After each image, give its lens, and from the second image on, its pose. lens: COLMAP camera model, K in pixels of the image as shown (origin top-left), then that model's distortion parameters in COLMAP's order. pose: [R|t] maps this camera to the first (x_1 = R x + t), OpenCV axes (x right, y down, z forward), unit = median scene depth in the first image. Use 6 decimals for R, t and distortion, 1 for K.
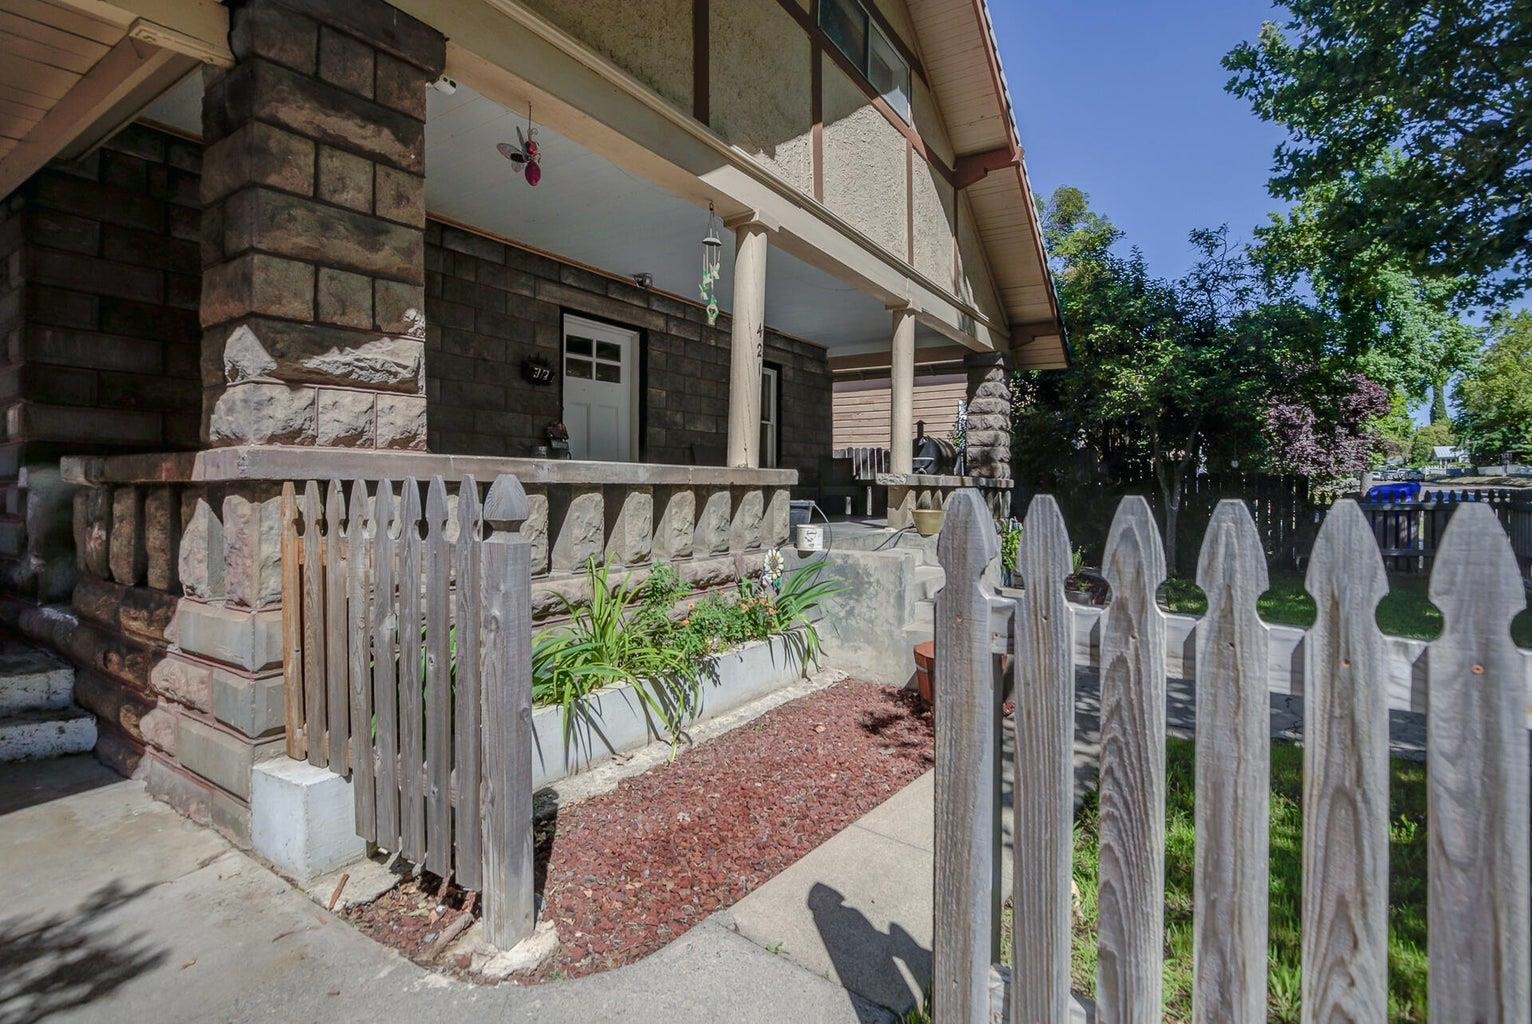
lens RADIAL K [[717.6, 0, 766.0], [0, 717.6, 512.0], [0, 0, 1]] dist [-0.031413, 0.005802]
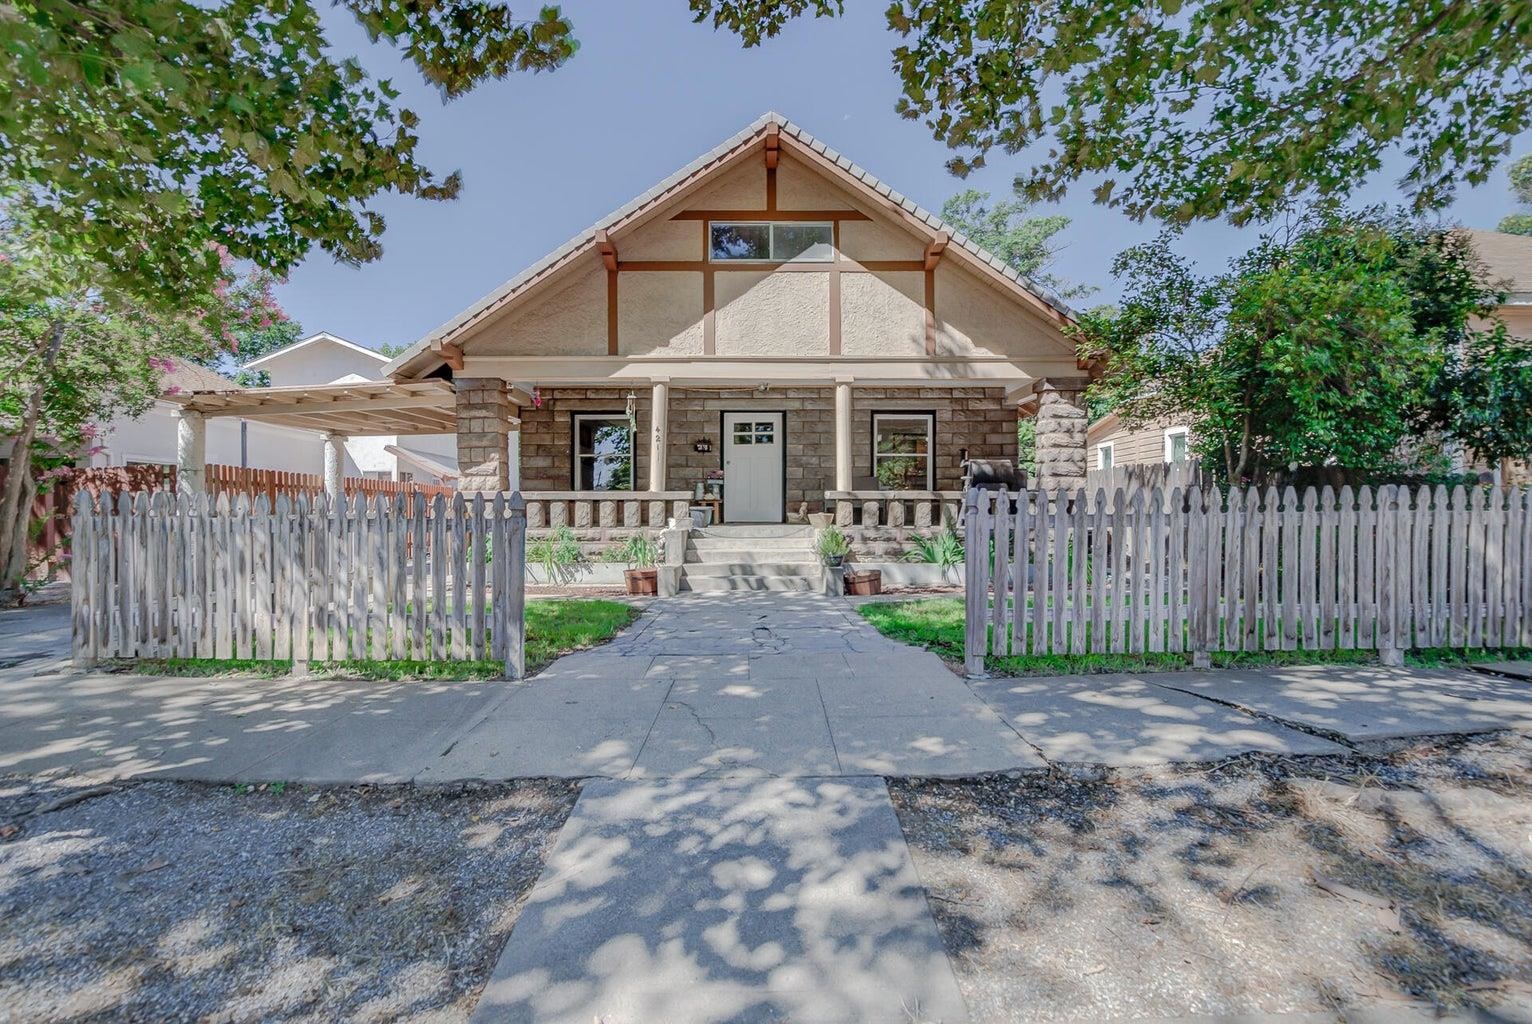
lens RADIAL K [[717.6, 0, 766.0], [0, 717.6, 512.0], [0, 0, 1]] dist [-0.031413, 0.005802]
pose [[0.519061, -0.004578, -0.854725, 1.340569], [-0.031702, 0.999195, -0.024603, 0.028925], [0.854149, 0.039867, 0.518498, 0.101757]]
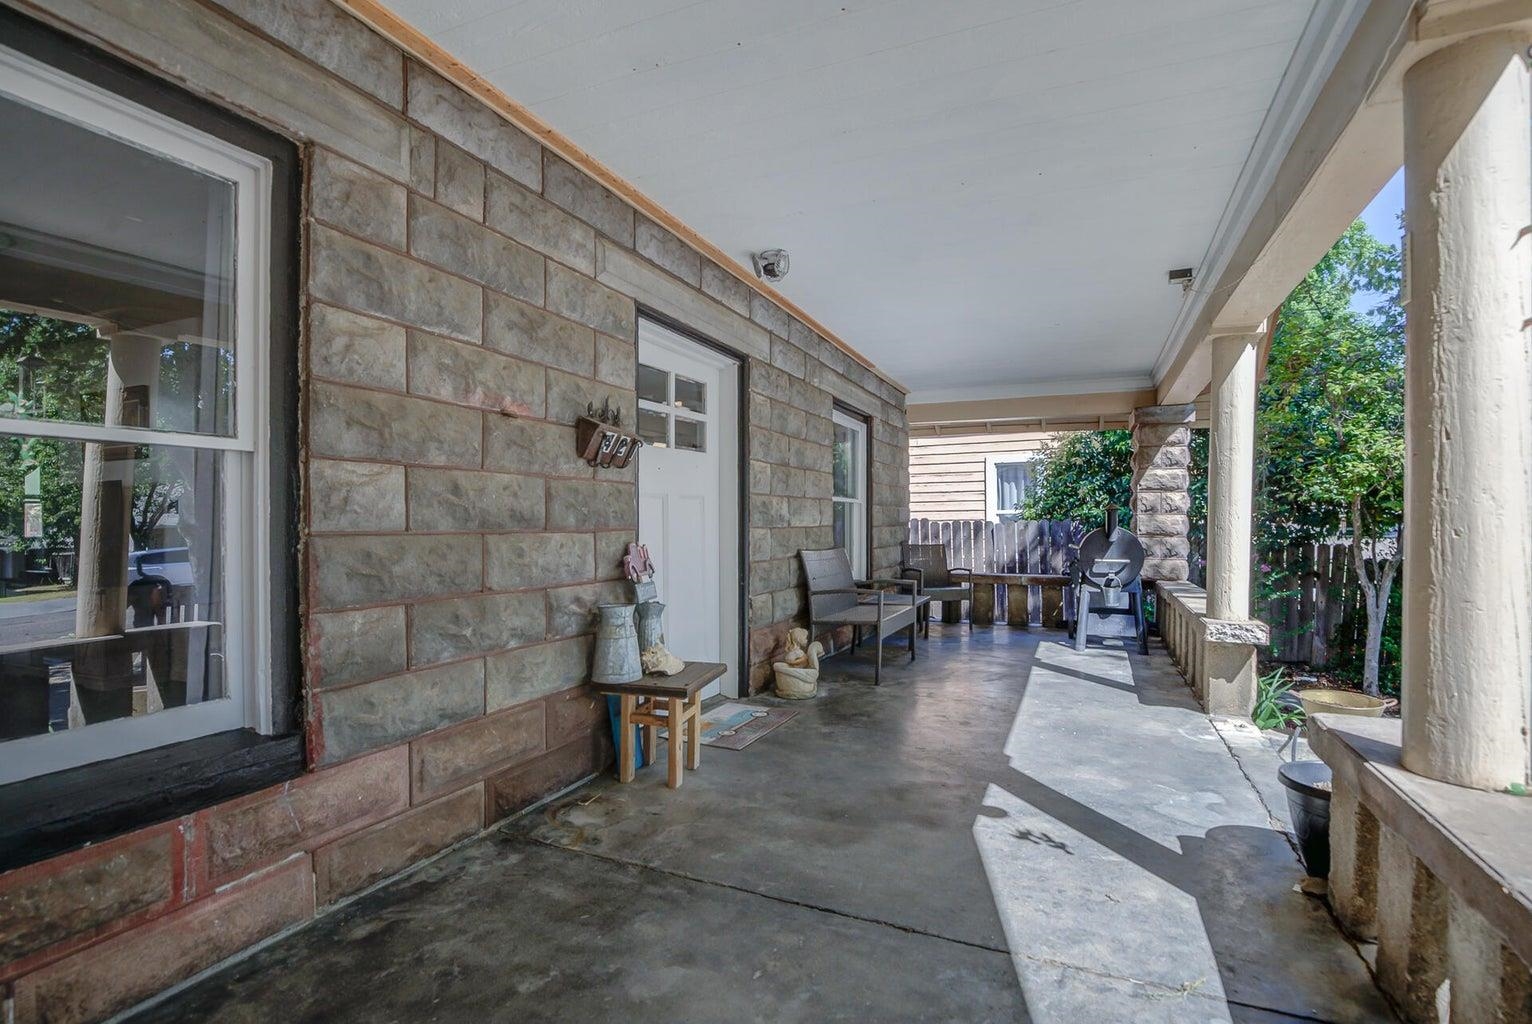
lens RADIAL K [[720.0, 0, 764.6], [0, 720.0, 529.5], [0, 0, 1]] dist [0.000457, 0.000108]
pose [[0.986794, -0.008826, 0.161737, -0.264284], [0.013153, 0.999583, -0.025703, -0.112658], [-0.161443, 0.027491, 0.986499, 0.476748]]
